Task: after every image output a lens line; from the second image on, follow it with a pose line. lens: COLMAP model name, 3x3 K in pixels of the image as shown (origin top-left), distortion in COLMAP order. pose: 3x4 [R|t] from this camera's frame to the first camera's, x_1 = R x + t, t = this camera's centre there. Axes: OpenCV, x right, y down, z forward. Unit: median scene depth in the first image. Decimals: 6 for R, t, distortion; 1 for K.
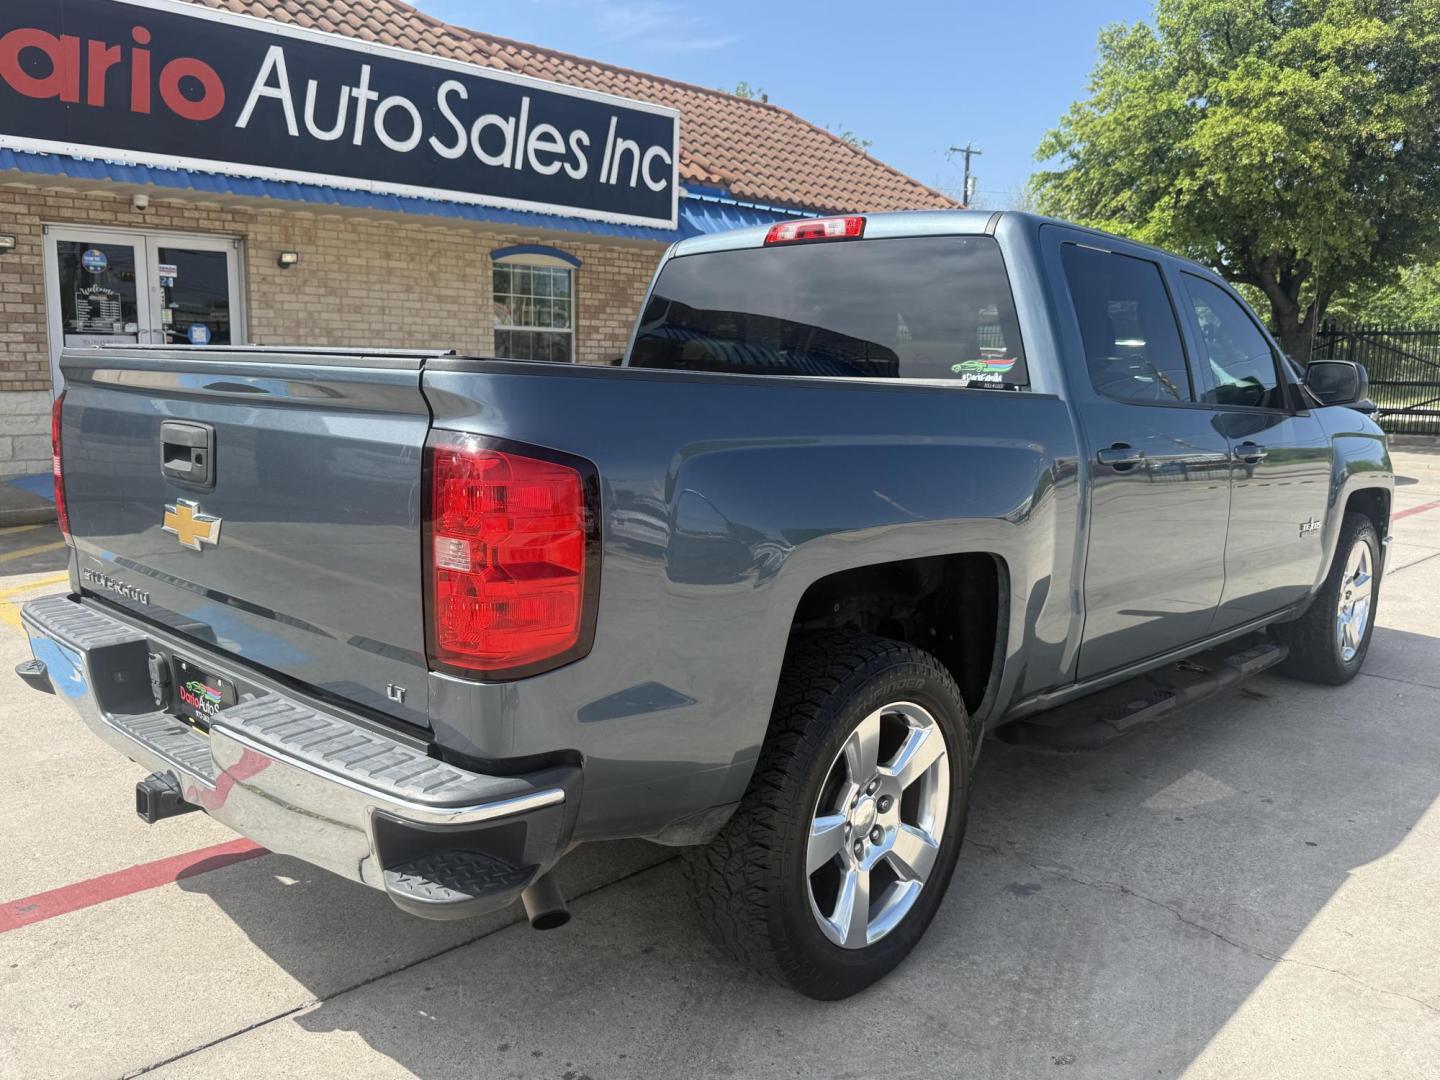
lens RADIAL K [[1157.2, 0, 720.0], [0, 1157.2, 540.0], [0, 0, 1]] dist [0.107196, -0.175840]
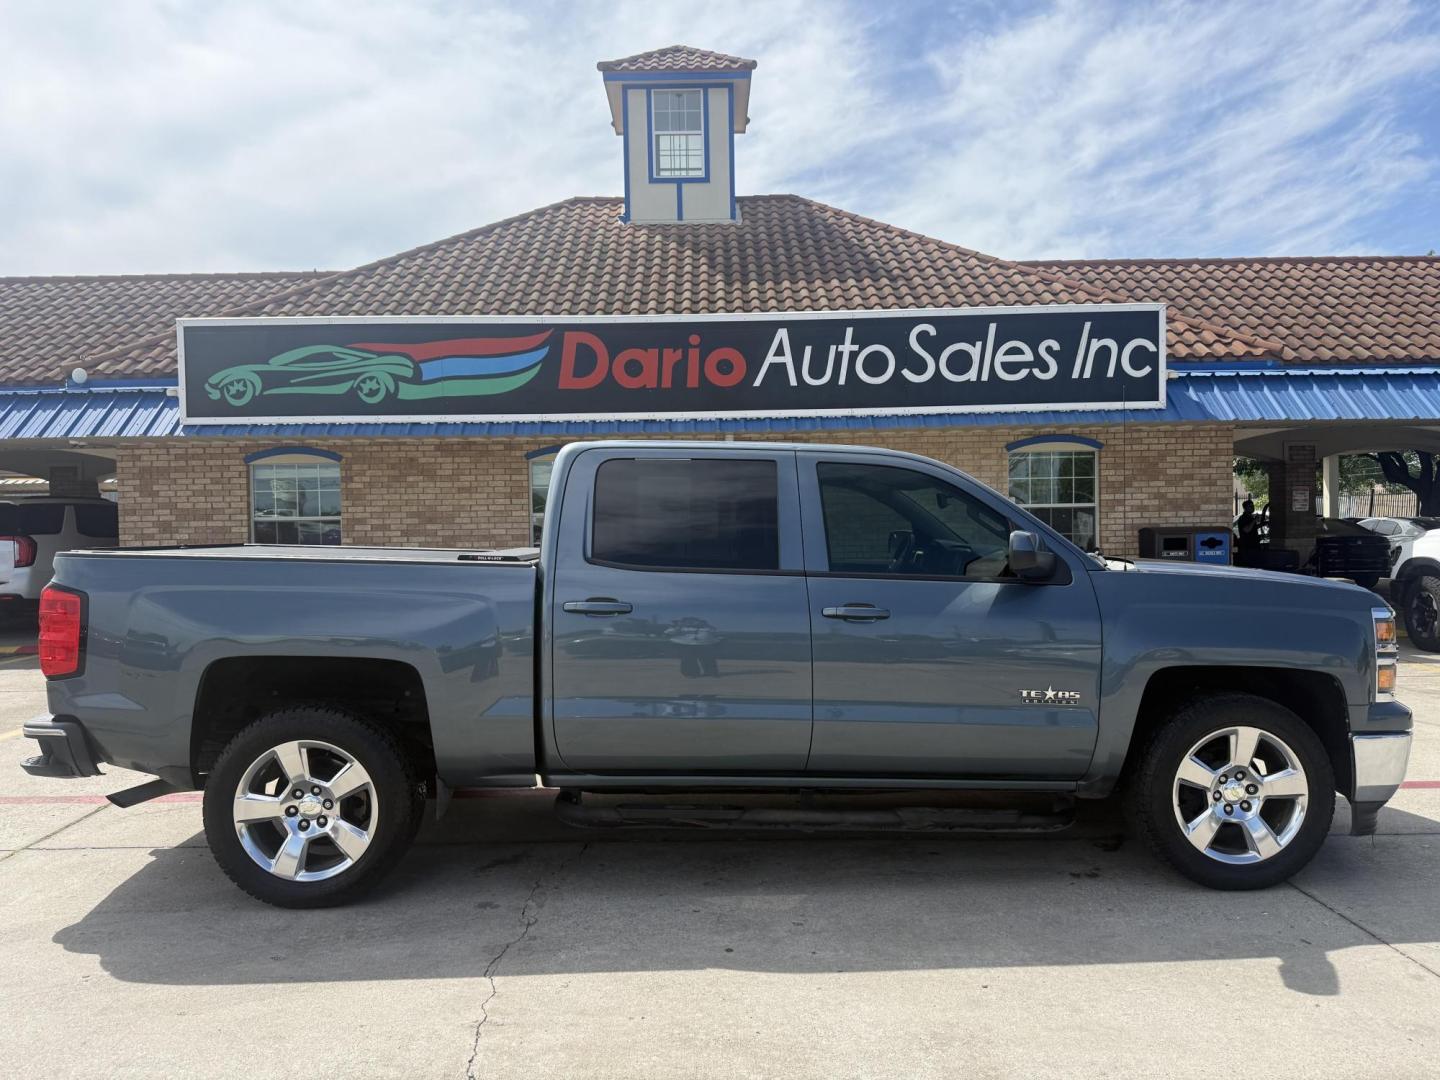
lens RADIAL K [[1020.9, 0, 724.2], [0, 1020.9, 556.3], [0, 0, 1]] dist [0.134043, -0.198930]
pose [[0.707749, -0.007702, -0.706422, 0.384160], [-0.083253, 0.992064, -0.094226, -0.008919], [0.701542, 0.125499, 0.701491, 0.068918]]
